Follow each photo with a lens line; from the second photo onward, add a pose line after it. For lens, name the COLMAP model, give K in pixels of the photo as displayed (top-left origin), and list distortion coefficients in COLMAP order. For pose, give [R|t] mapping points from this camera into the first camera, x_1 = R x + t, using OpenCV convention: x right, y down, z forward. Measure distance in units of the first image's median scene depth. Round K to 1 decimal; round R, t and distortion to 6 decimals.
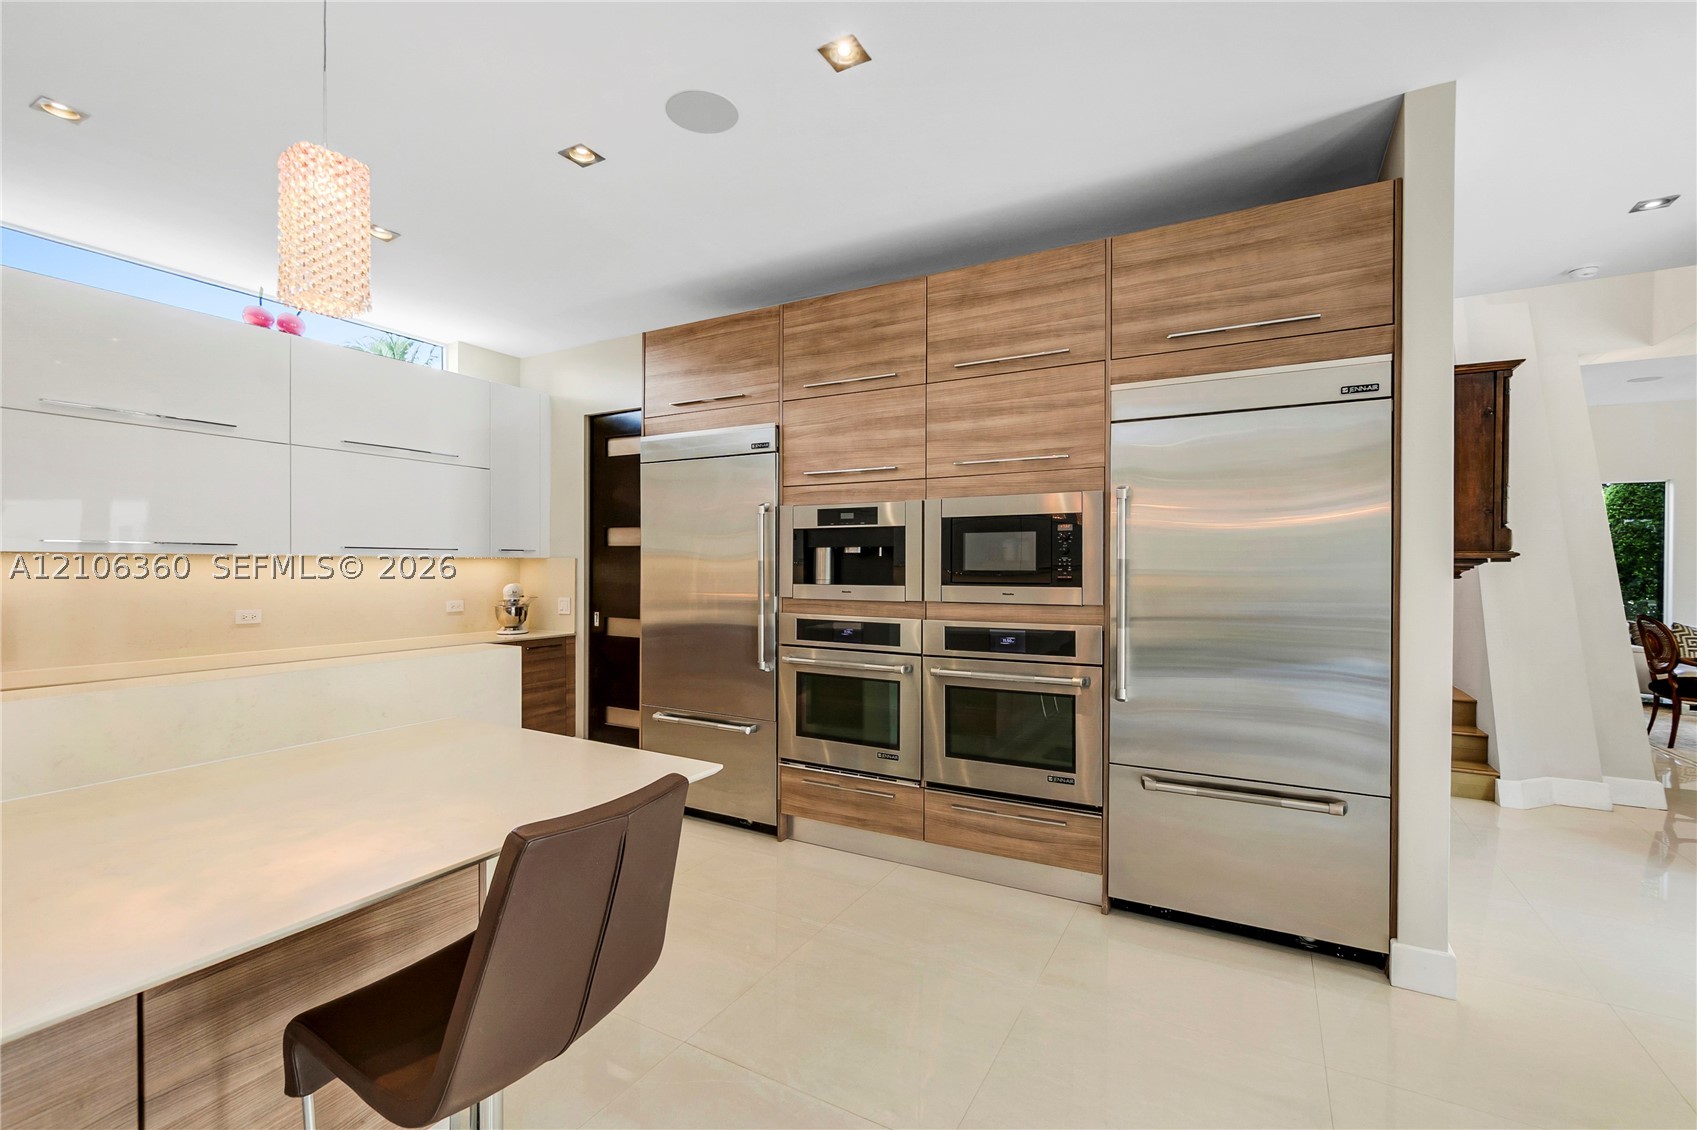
lens RADIAL K [[738.9, 0, 808.8], [0, 738.9, 574.4], [0, 0, 1]] dist [-0.006120, -0.000426]
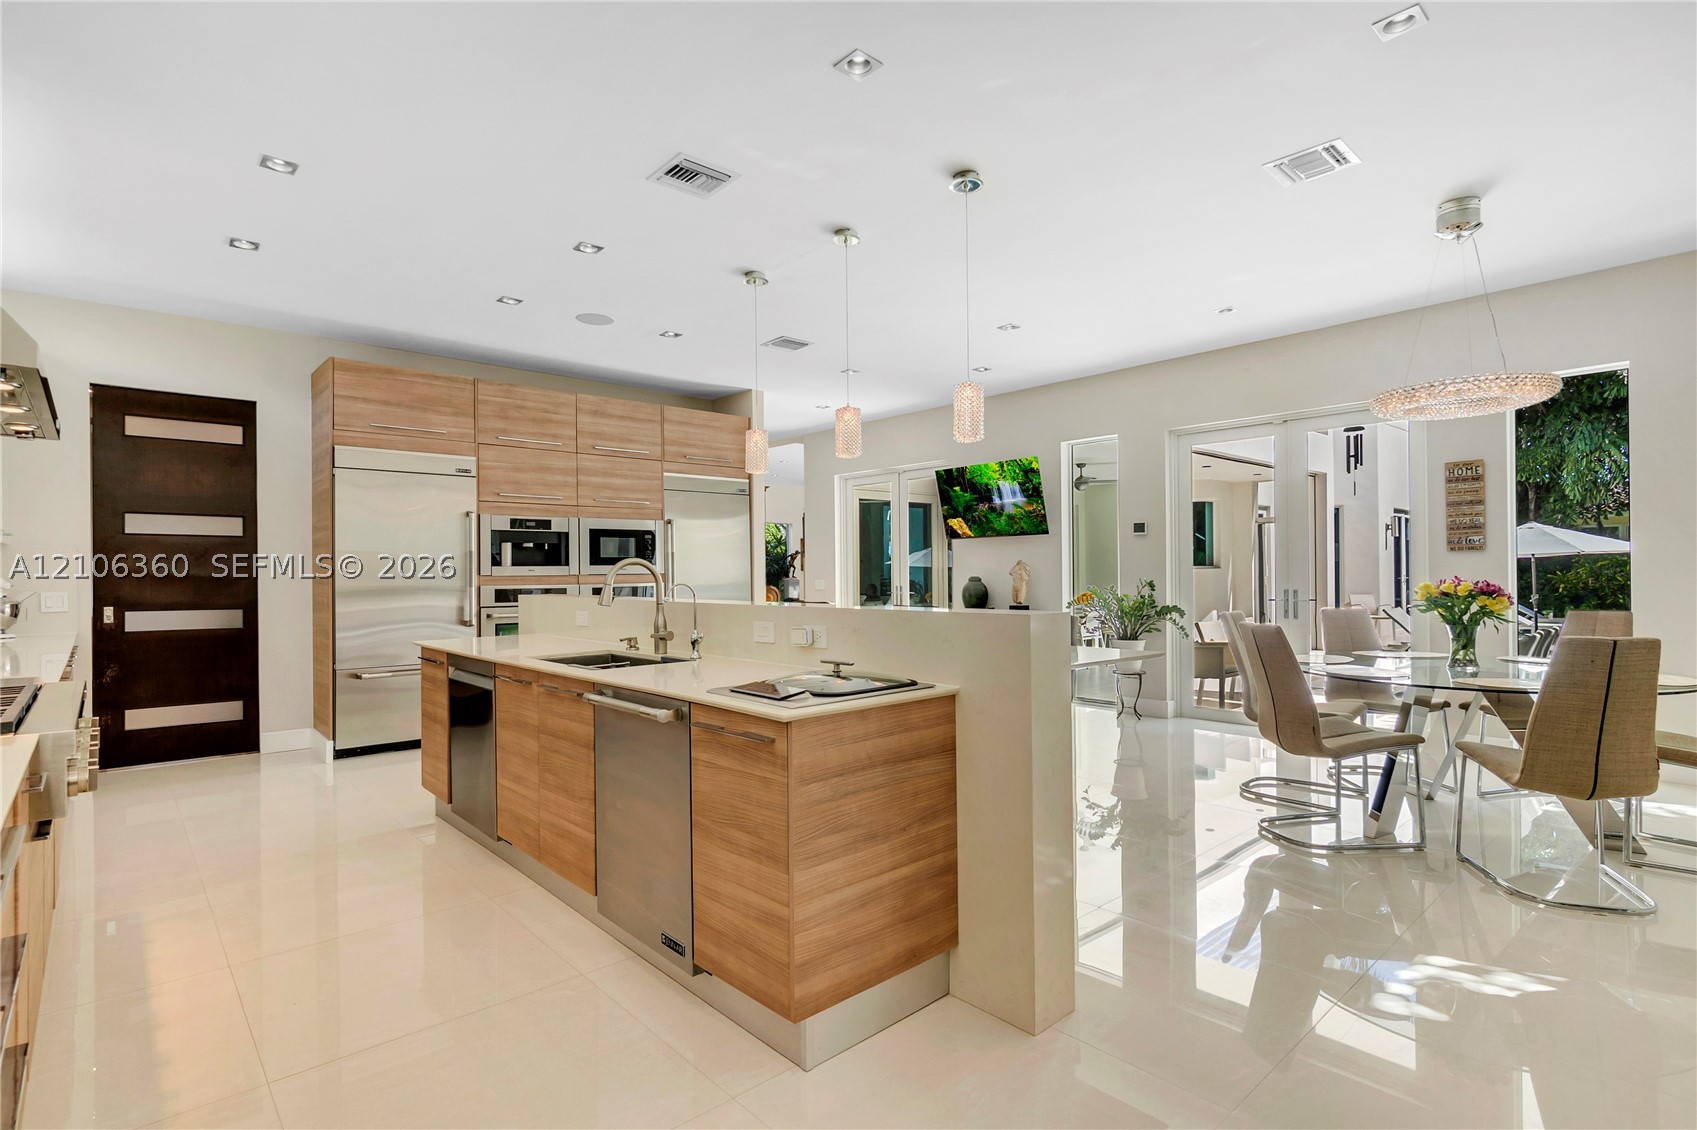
lens RADIAL K [[823.5, 0, 839.3], [0, 823.5, 568.7], [0, 0, 1]] dist [0.001033, 0.000308]
pose [[0.321449, -0.000981, 0.946926, -1.516076], [0.019254, 0.999799, -0.005500, 0.044652], [-0.946731, 0.020000, 0.321404, -0.234937]]
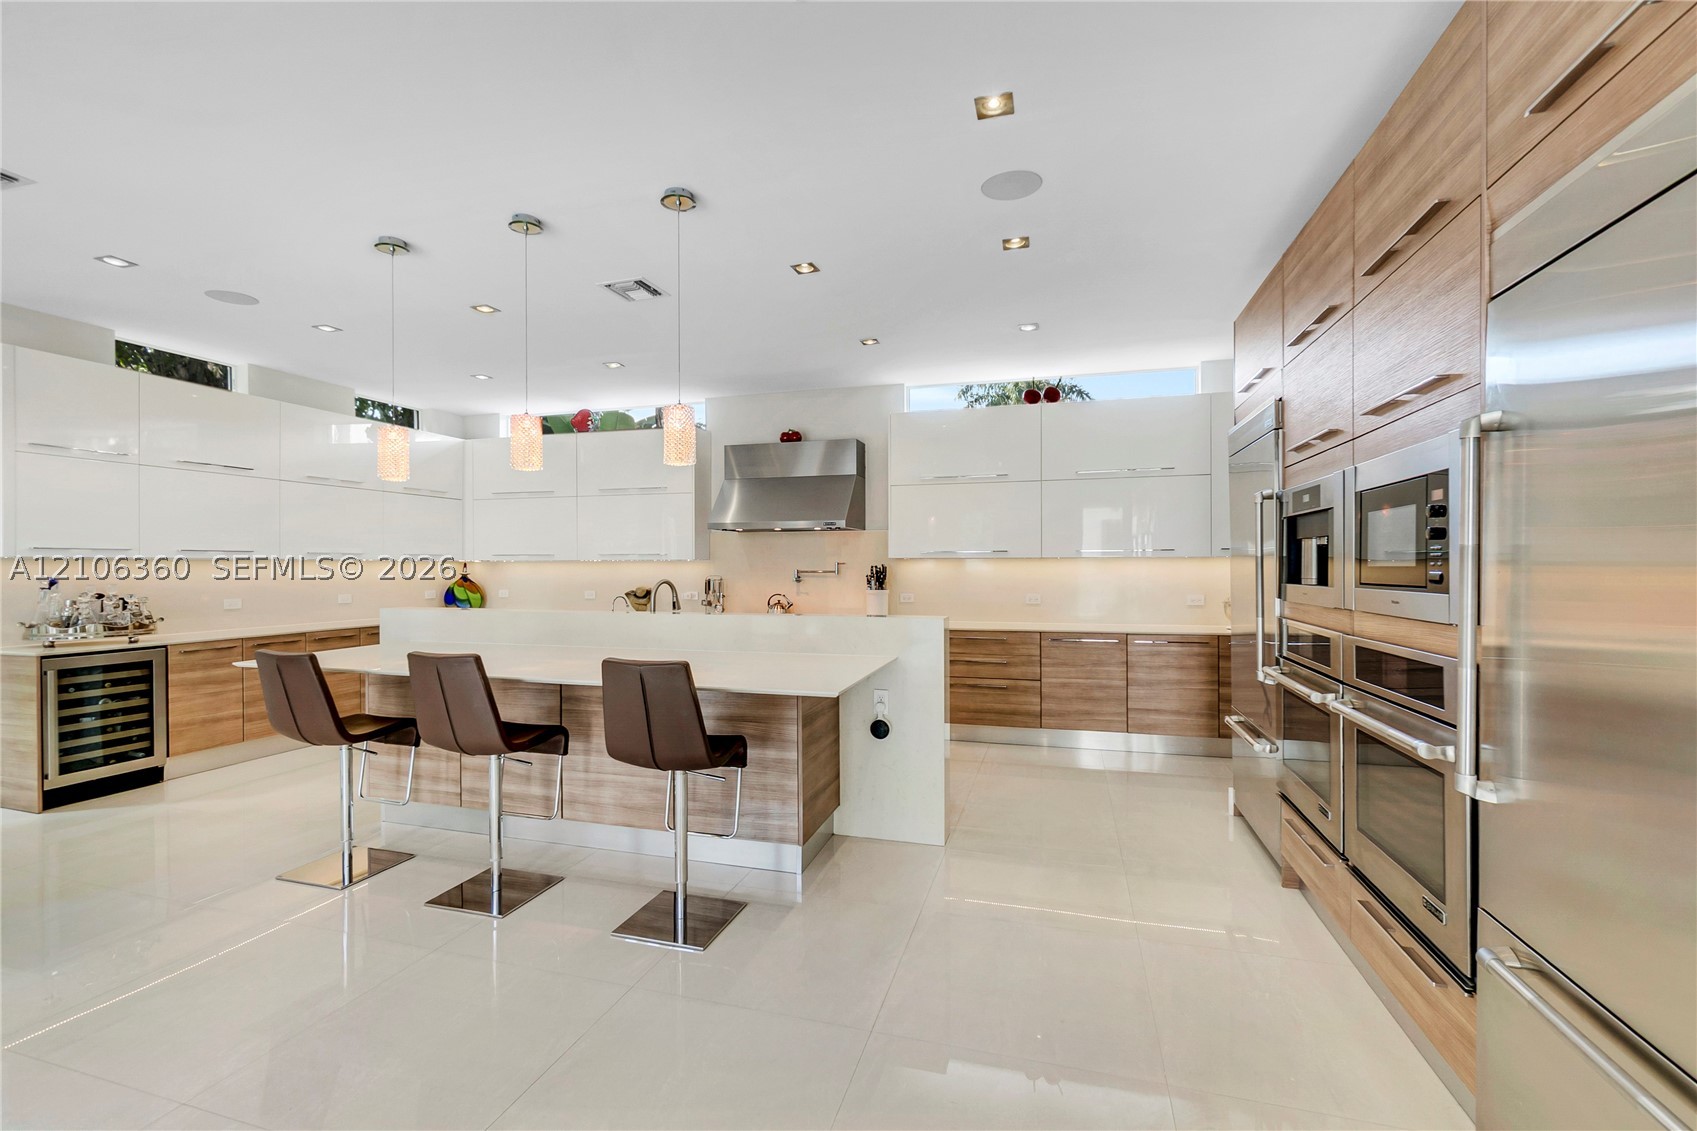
lens RADIAL K [[738.9, 0, 853.3], [0, 738.9, 566.9], [0, 0, 1]] dist [-0.006120, -0.000426]
pose [[0.237768, -0.002449, -0.971319, 0.735208], [-0.006763, 0.999968, -0.004176, 0.000956], [0.971298, 0.007562, 0.237744, 0.353660]]
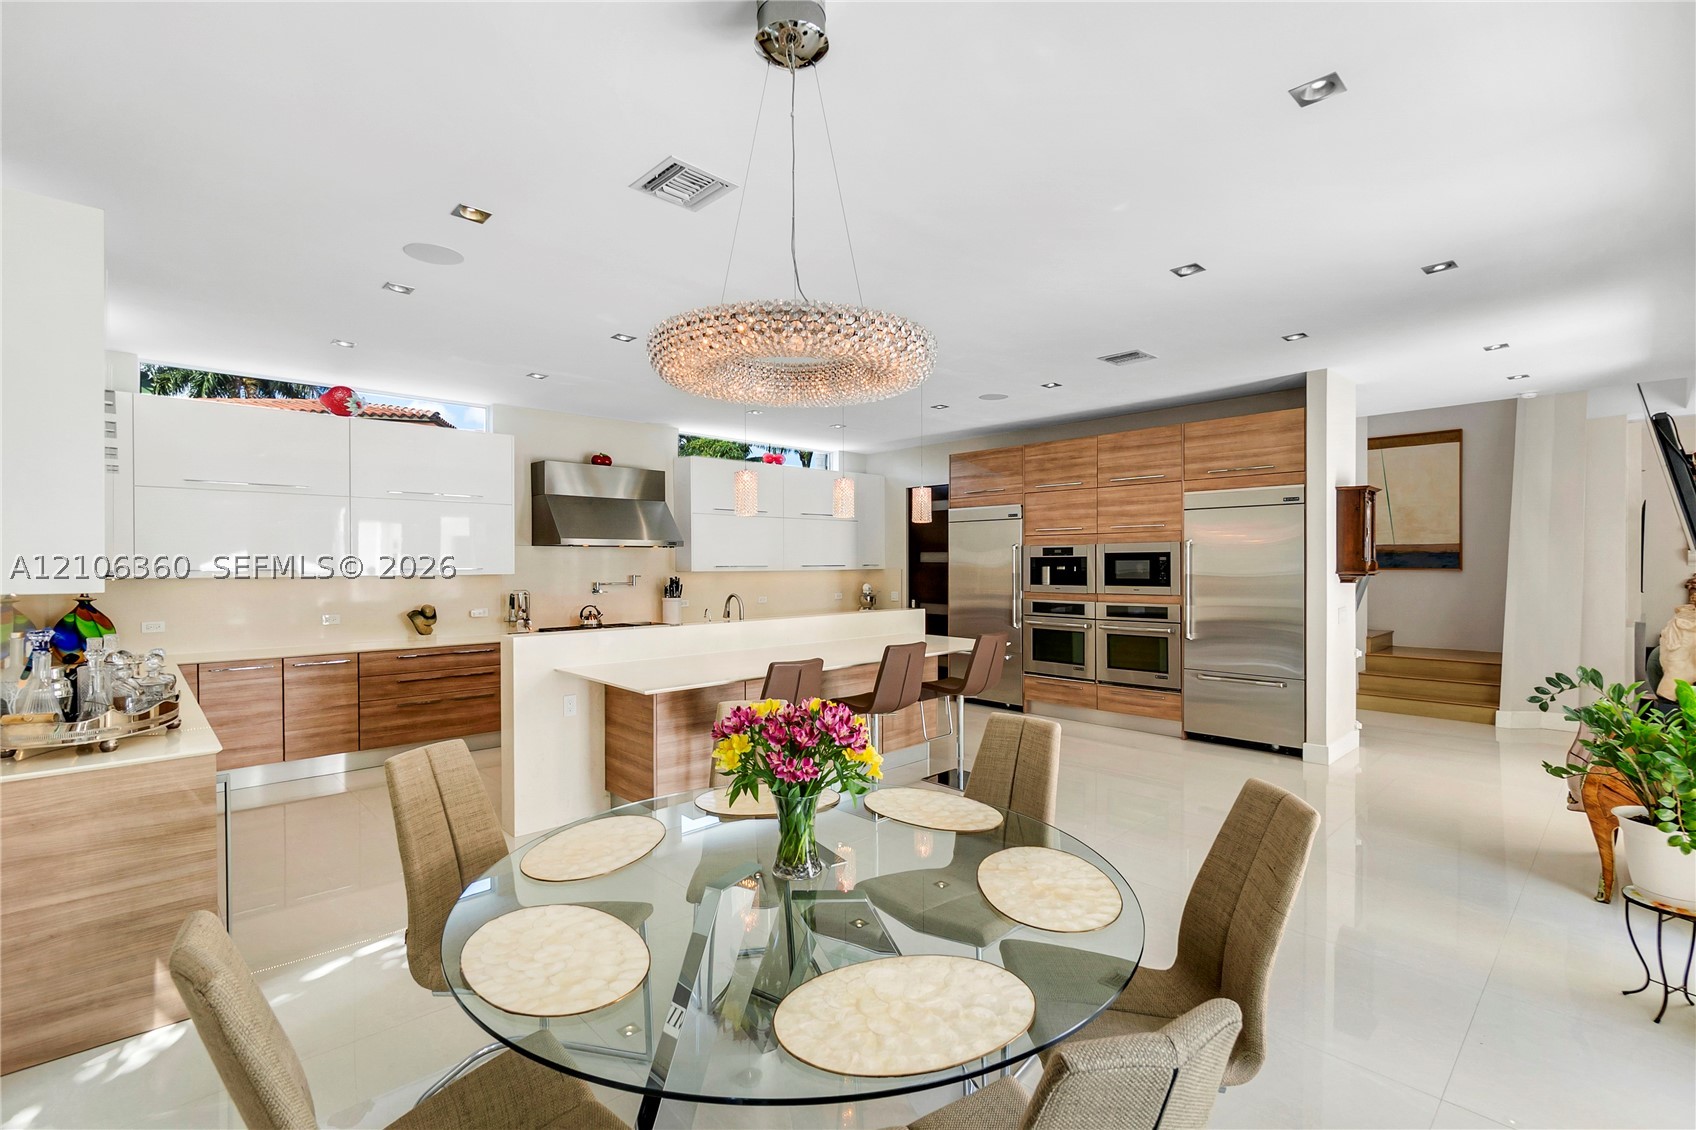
lens RADIAL K [[738.4, 0, 816.5], [0, 738.4, 566.7], [0, 0, 1]] dist [-0.006120, -0.000426]
pose [[0.953339, -0.005607, -0.301850, 0.032655], [0.003730, 0.999970, -0.006796, -0.026728], [0.301879, 0.005353, 0.953331, -1.193006]]
